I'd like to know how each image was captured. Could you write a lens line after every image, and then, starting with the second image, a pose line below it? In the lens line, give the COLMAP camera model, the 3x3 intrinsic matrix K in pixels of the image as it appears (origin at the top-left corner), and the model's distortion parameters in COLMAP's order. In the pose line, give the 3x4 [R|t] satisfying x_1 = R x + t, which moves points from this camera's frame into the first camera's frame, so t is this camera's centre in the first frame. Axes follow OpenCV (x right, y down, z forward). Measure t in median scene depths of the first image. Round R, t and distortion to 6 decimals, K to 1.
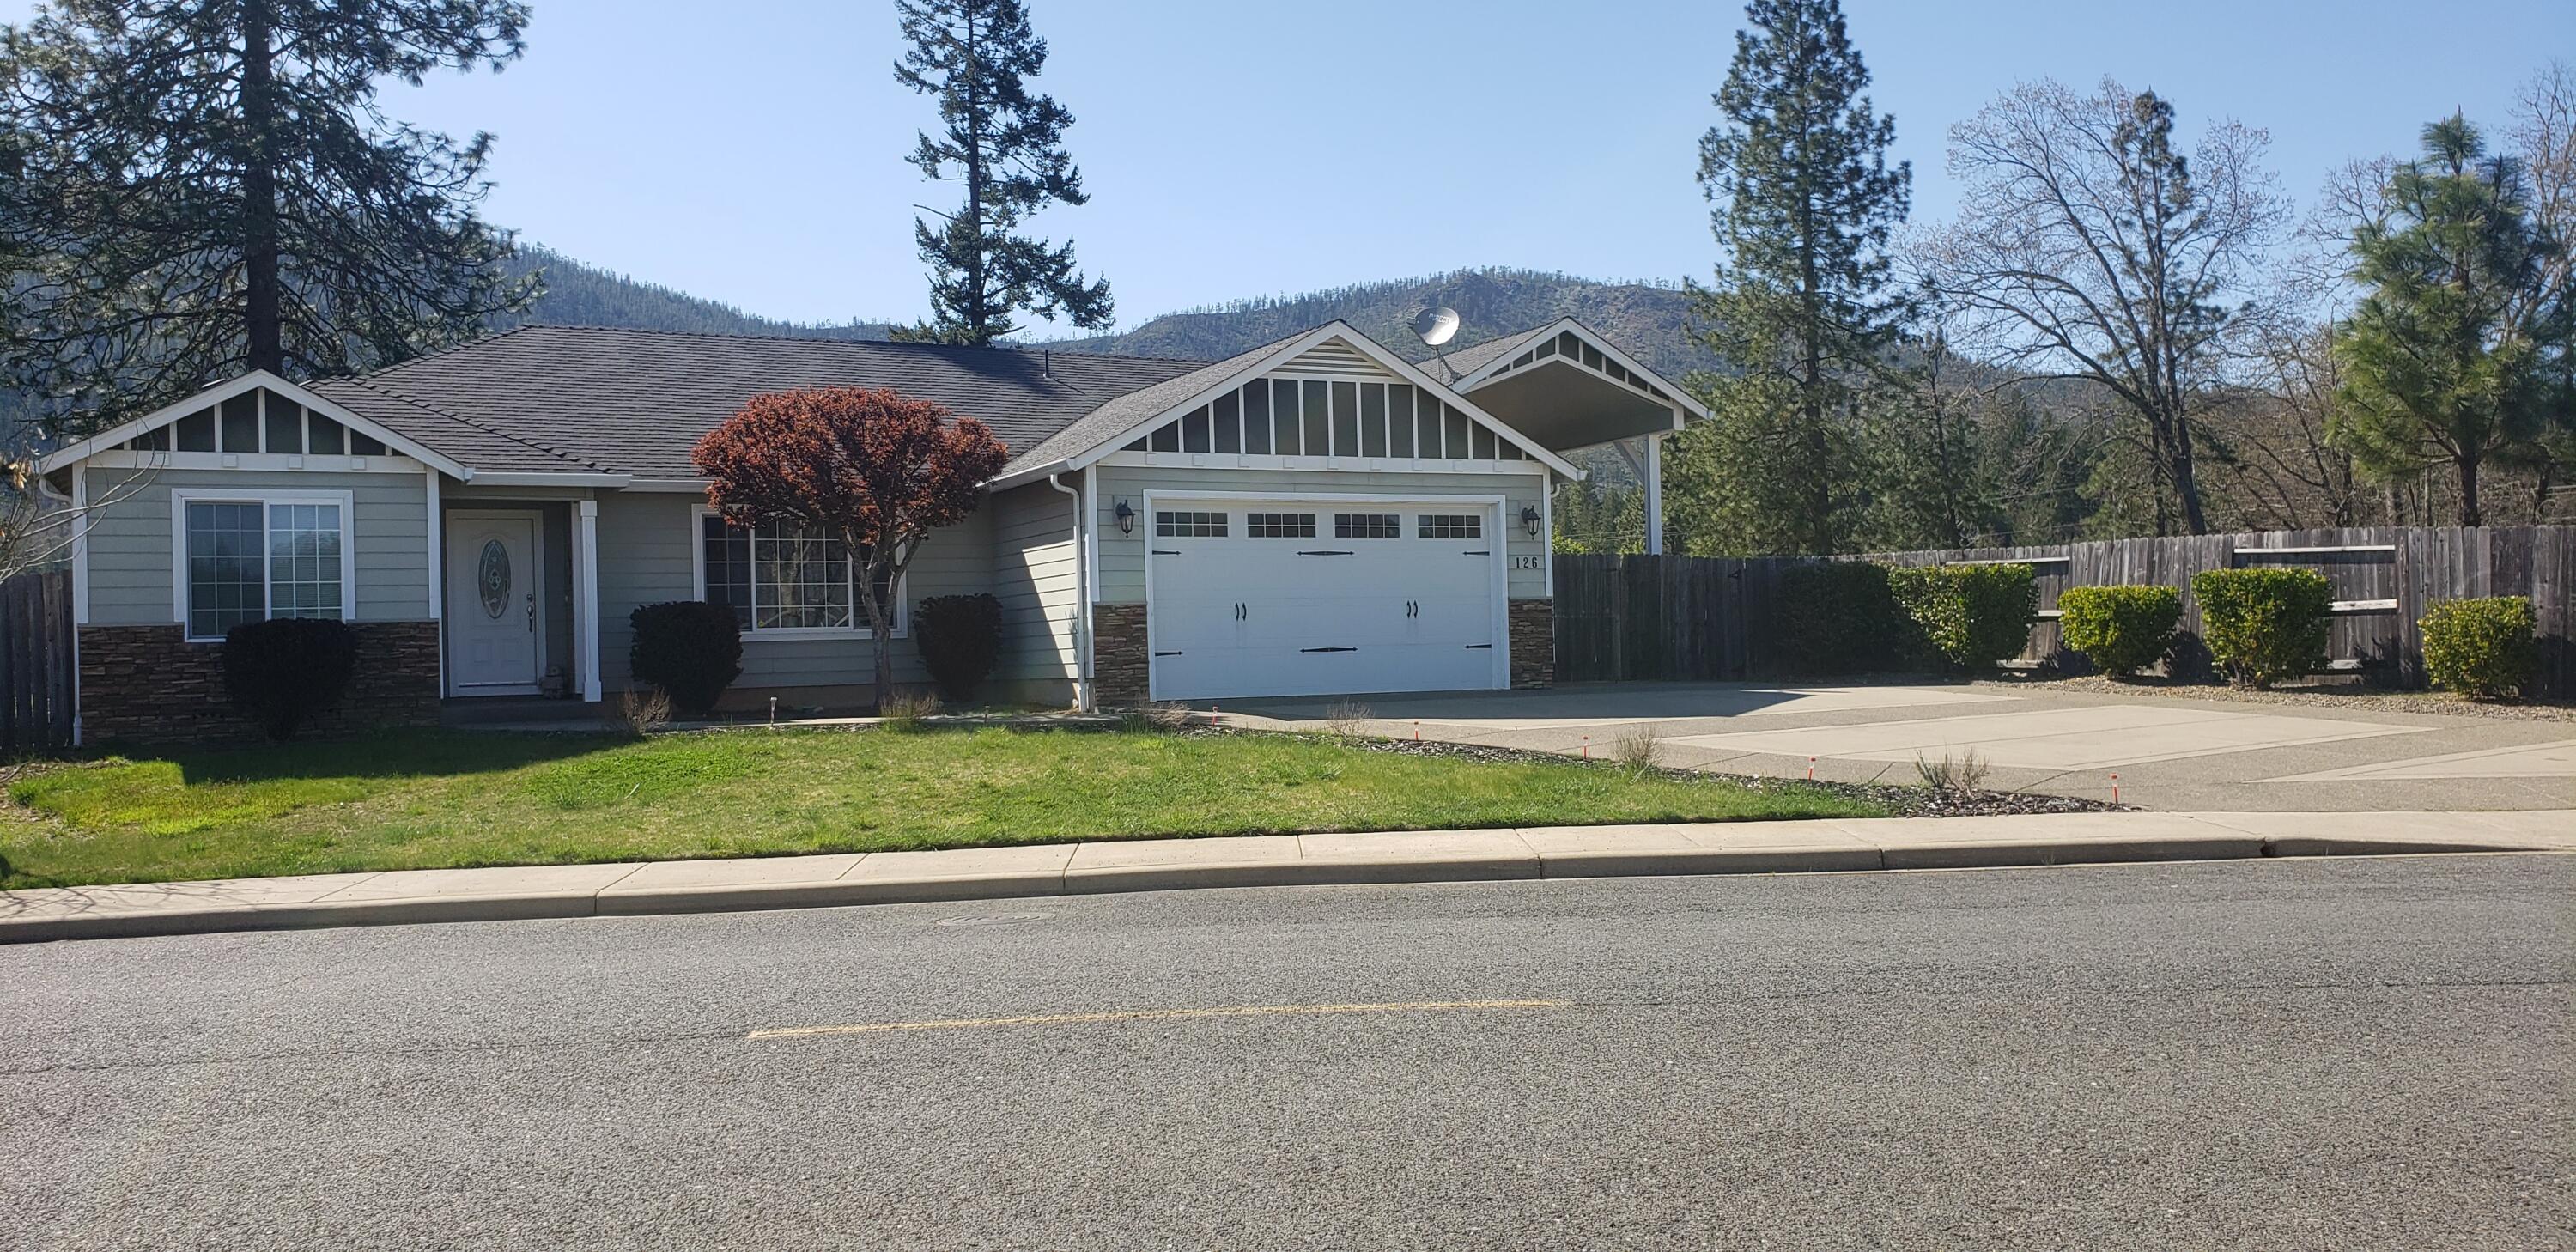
lens RADIAL K [[2003.9, 0, 1288.4], [0, 2003.9, 669.3], [0, 0, 1]] dist [0.017427, -0.005182]
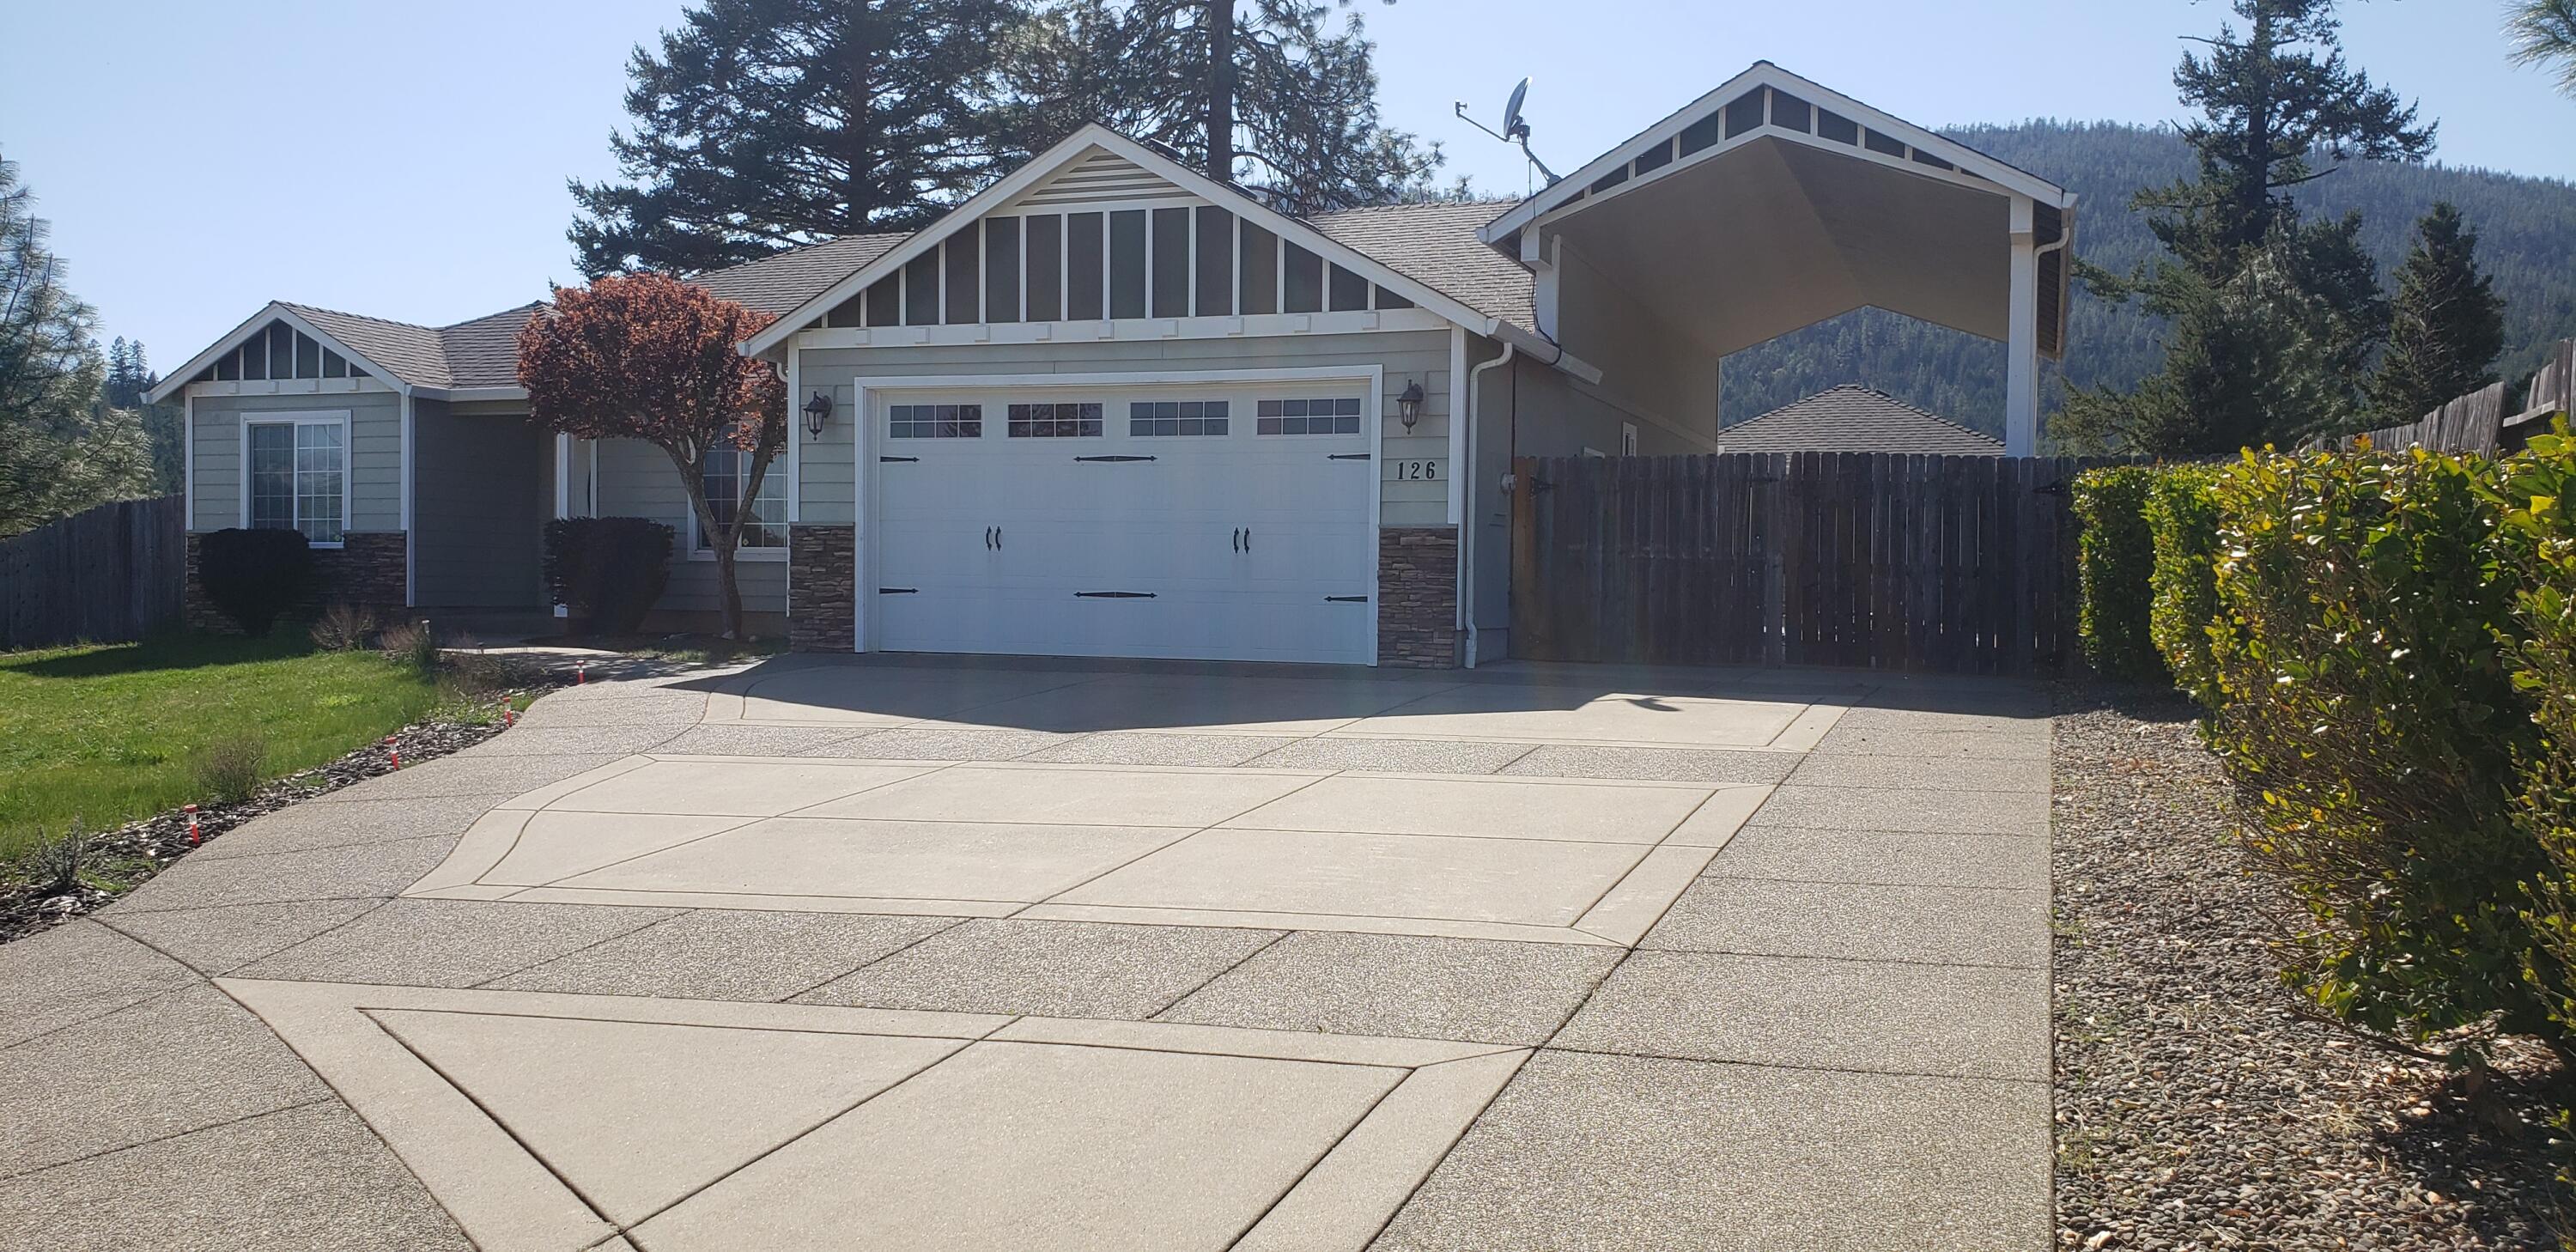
lens RADIAL K [[2003.9, 0, 1288.4], [0, 2003.9, 669.3], [0, 0, 1]] dist [0.017427, -0.005182]
pose [[0.667509, 0.065972, -0.741673, 0.595642], [-0.036391, 0.997767, 0.055999, -0.025573], [0.743712, -0.010390, 0.668420, 0.575644]]
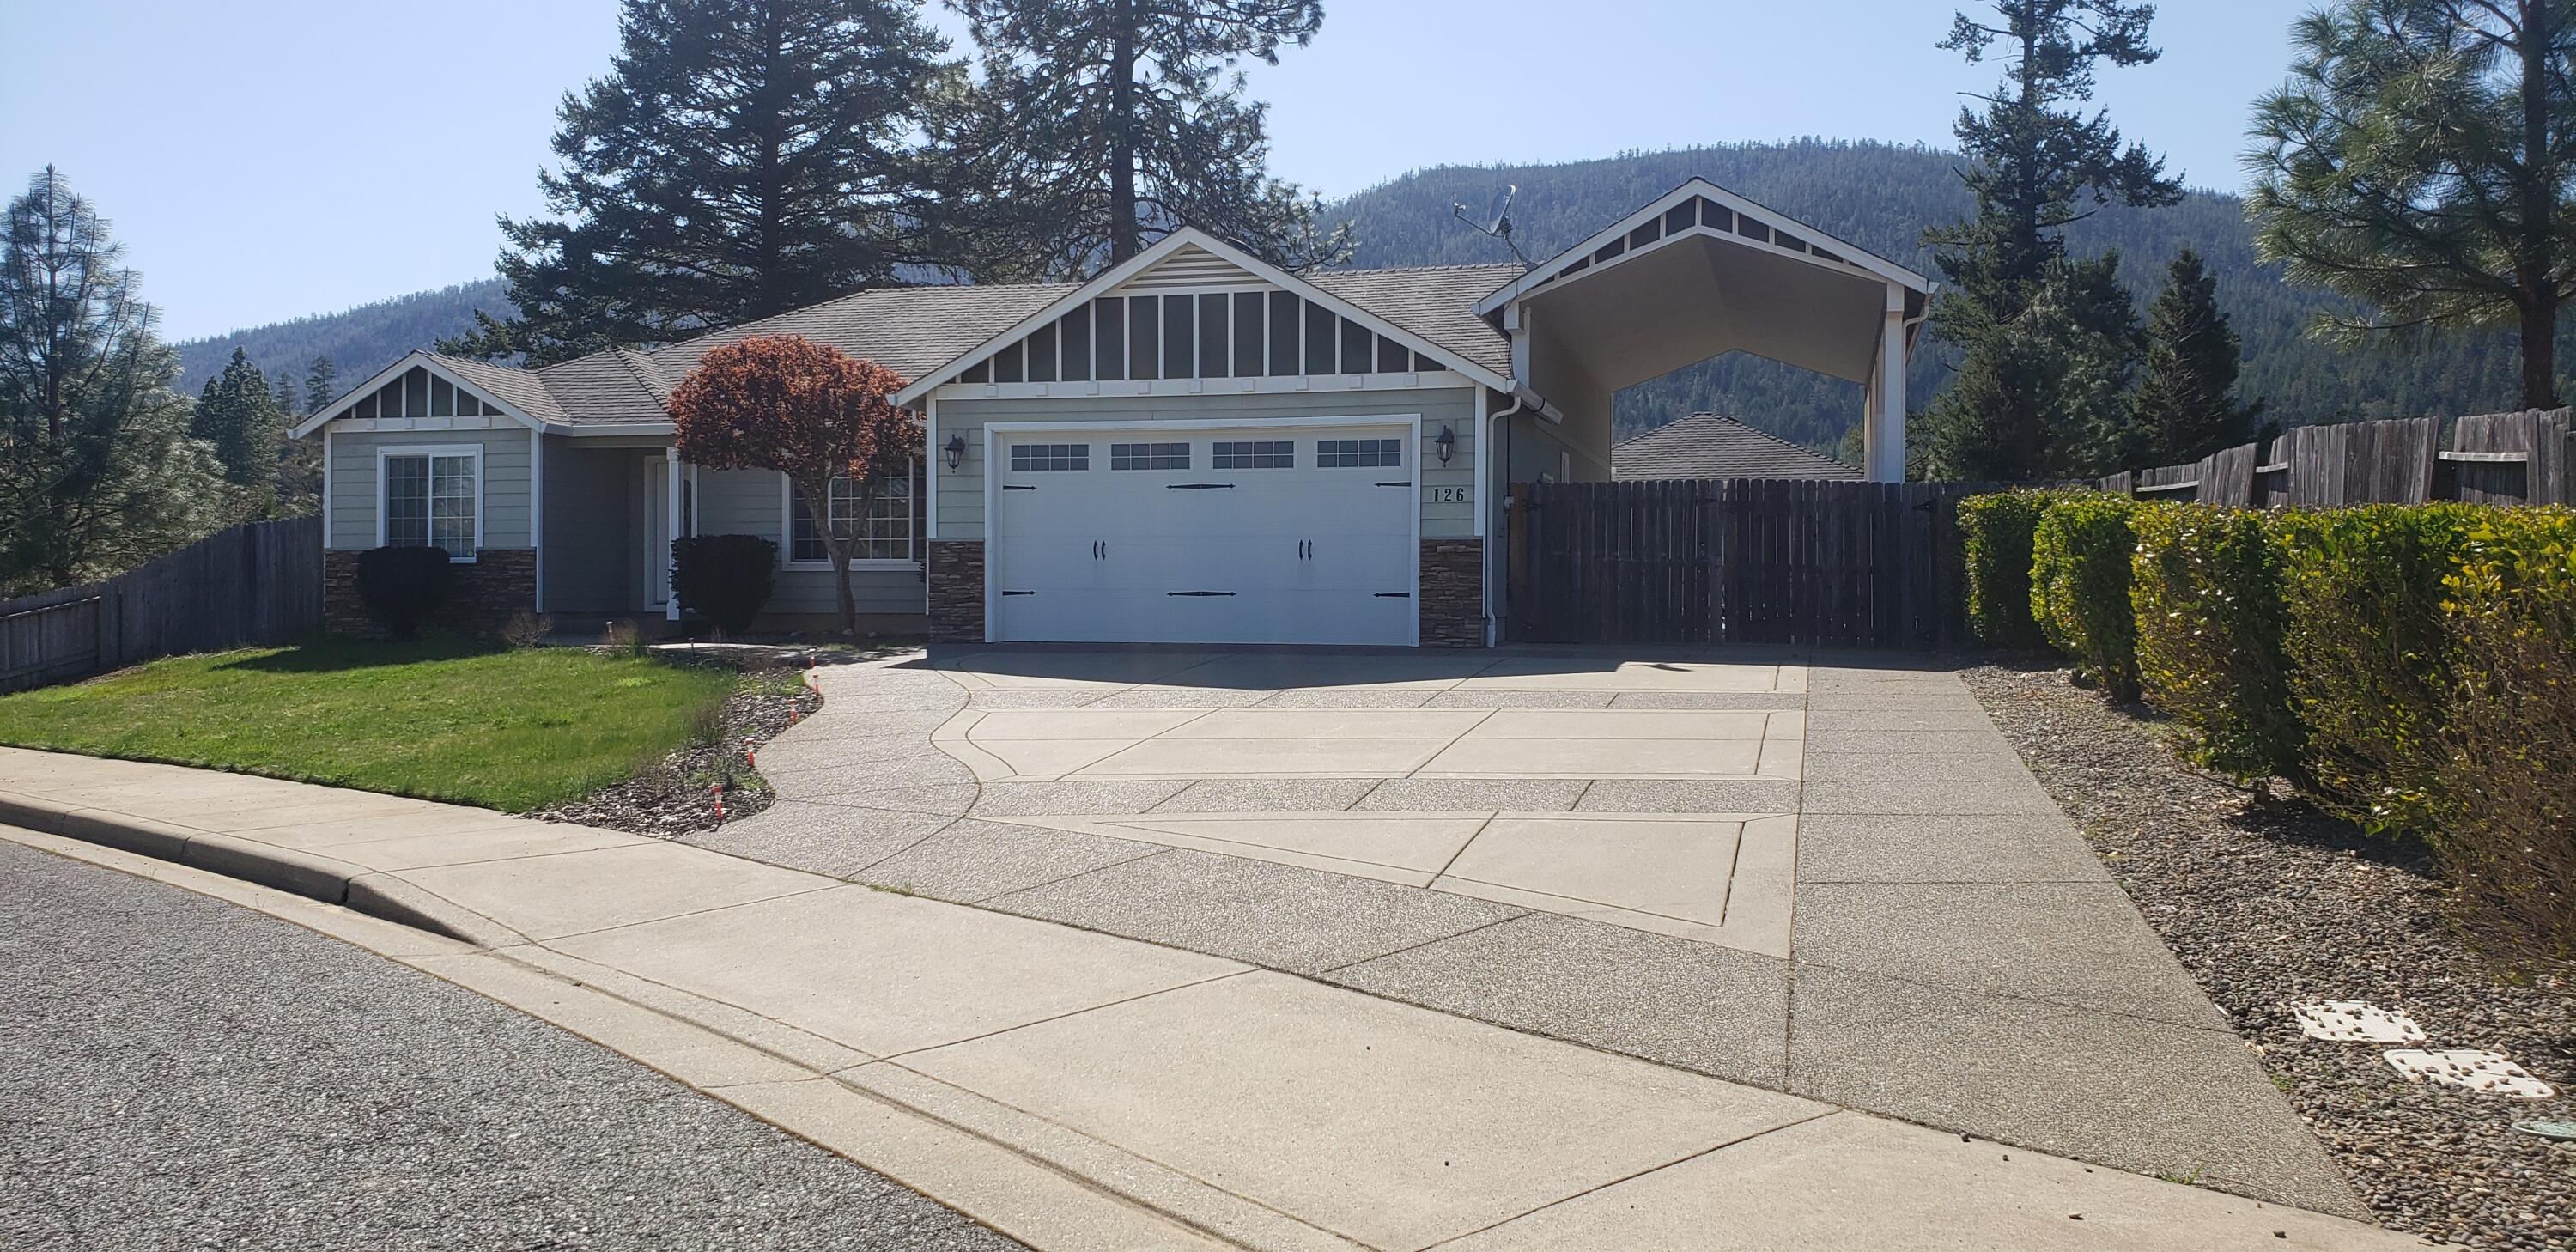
lens RADIAL K [[1990.3, 0, 1246.8], [0, 1990.3, 617.2], [0, 0, 1]] dist [0.101214, -0.251875]
pose [[0.726873, 0.036811, -0.685785, 0.654360], [-0.027872, 0.999321, 0.024098, -0.021589], [0.686206, 0.001598, 0.727405, 0.367301]]
